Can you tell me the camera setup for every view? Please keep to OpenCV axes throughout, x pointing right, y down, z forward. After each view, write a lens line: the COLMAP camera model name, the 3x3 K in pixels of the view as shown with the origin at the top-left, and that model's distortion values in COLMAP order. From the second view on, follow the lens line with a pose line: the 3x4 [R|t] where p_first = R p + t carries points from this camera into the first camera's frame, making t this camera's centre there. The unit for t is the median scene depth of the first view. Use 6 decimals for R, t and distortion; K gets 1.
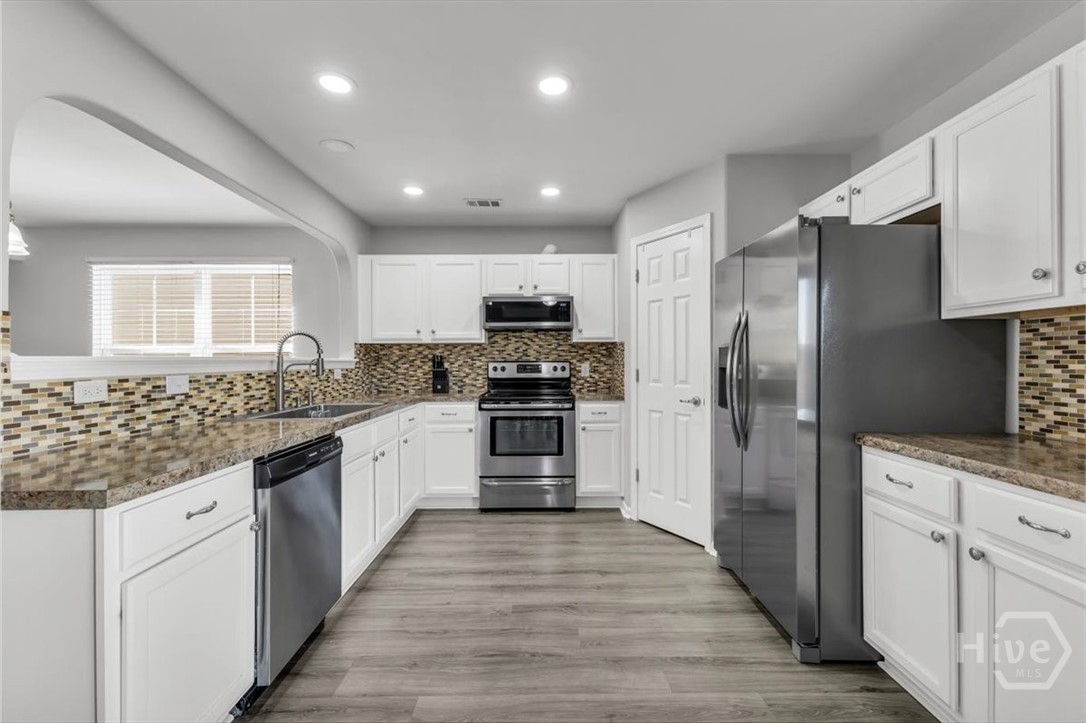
lens RADIAL K [[470.2, 0, 546.0], [0, 470.2, 361.5], [0, 0, 1]] dist [0.015351, -0.002126]
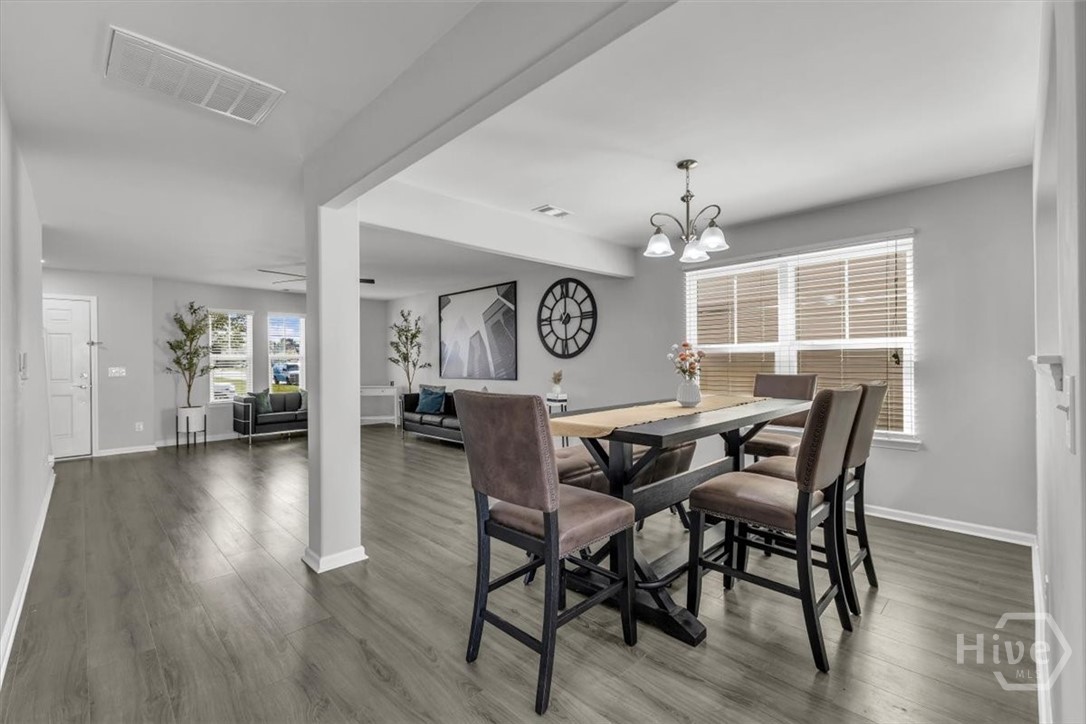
lens RADIAL K [[470.2, 0, 541.8], [0, 470.2, 359.3], [0, 0, 1]] dist [0.015351, -0.002126]
pose [[0.691204, -0.000254, -0.722660, -0.538025], [-0.002170, 0.999995, -0.002427, 0.003945], [0.722657, 0.003245, 0.691199, 0.001669]]
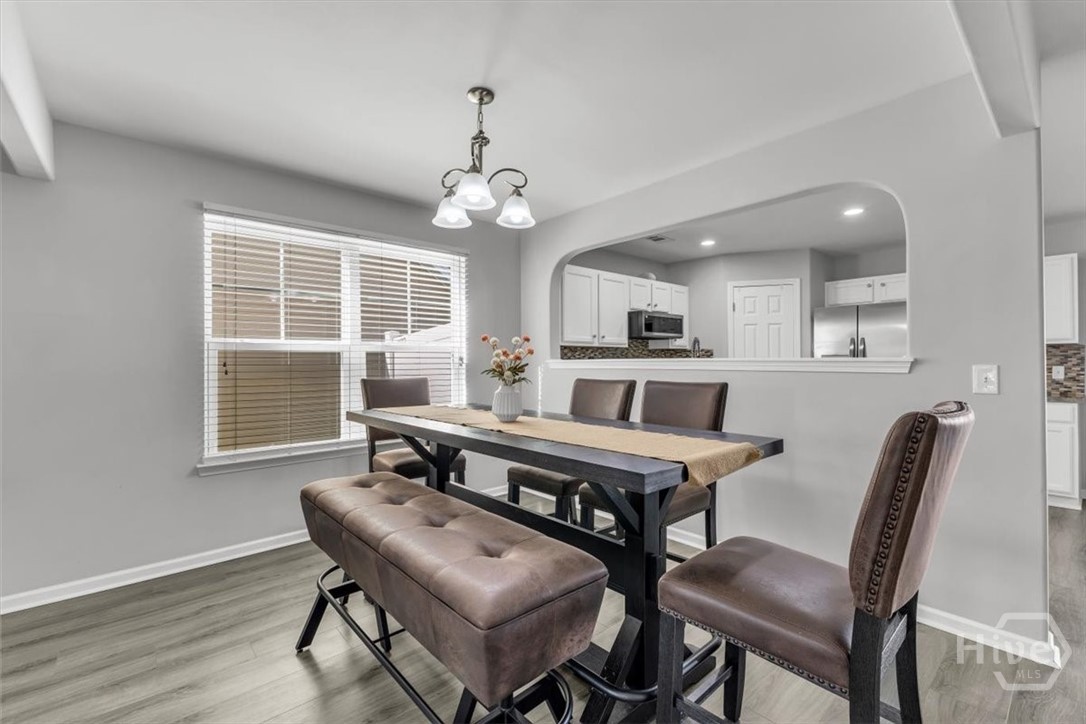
lens RADIAL K [[470.2, 0, 552.6], [0, 470.2, 363.6], [0, 0, 1]] dist [0.015351, -0.002126]
pose [[0.750691, 0.002692, 0.660649, -1.395677], [-0.000214, 0.999993, -0.003832, 0.008741], [-0.660654, 0.002736, 0.750686, 0.272377]]
